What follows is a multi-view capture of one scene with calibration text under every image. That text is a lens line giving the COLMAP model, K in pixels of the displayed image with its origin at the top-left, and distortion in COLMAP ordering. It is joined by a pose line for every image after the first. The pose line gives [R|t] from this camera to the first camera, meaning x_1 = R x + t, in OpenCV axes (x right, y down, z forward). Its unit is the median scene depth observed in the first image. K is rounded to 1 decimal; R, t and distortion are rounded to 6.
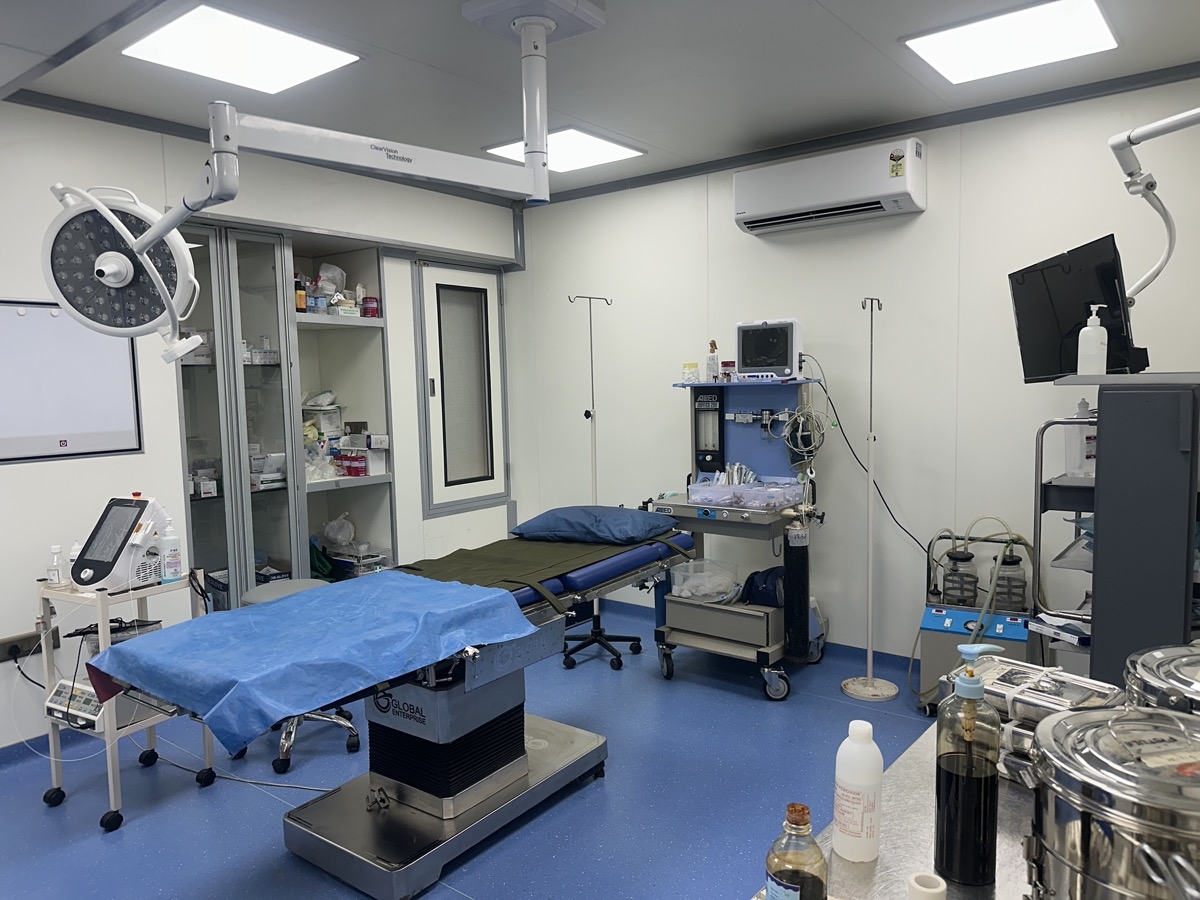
lens RADIAL K [[829.6, 0, 601.1], [0, 829.6, 447.0], [0, 0, 1]] dist [0.118344, -0.189557]
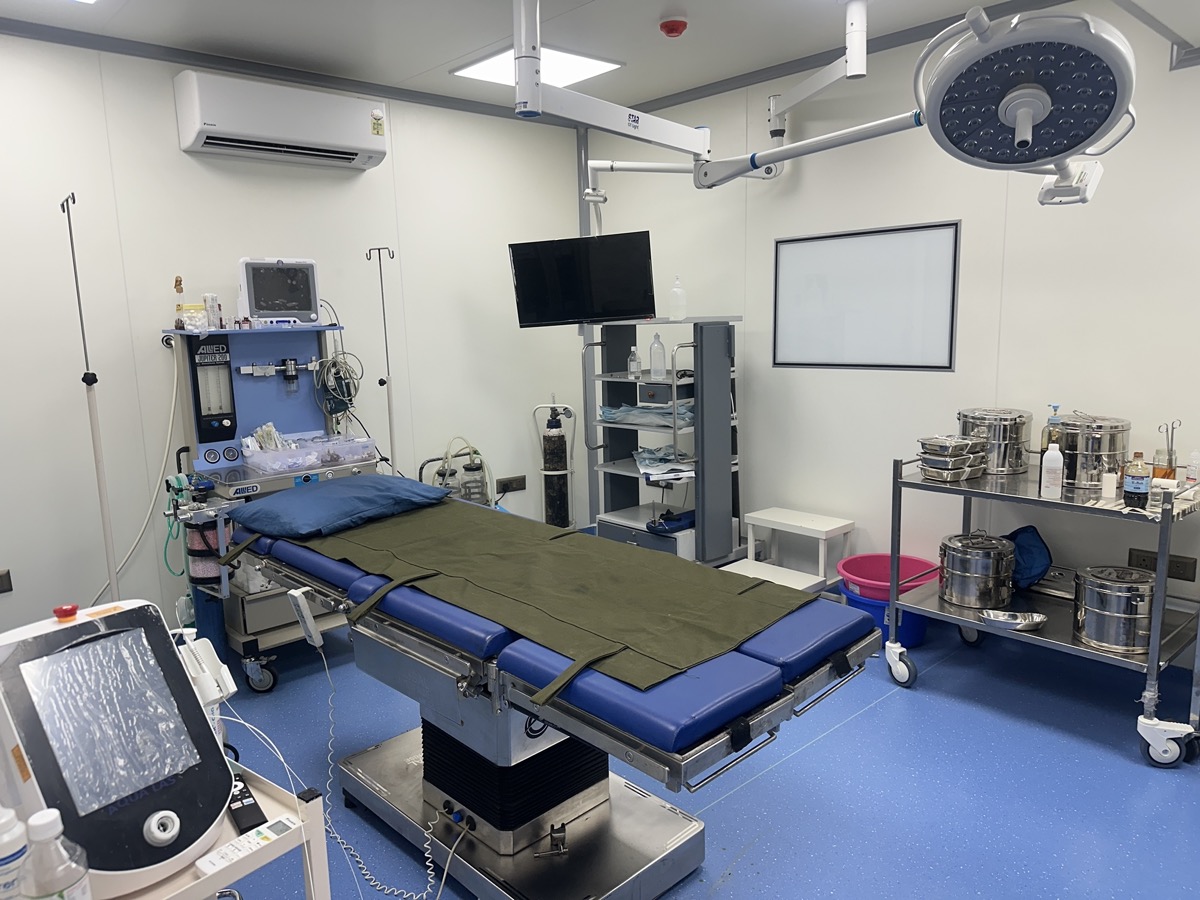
lens RADIAL K [[829.6, 0, 601.1], [0, 829.6, 447.0], [0, 0, 1]] dist [0.118344, -0.189557]
pose [[0.158720, -0.134767, 0.978083, -0.654159], [0.101184, 0.987645, 0.119665, -0.026209], [-0.982125, 0.079973, 0.170395, 0.526653]]
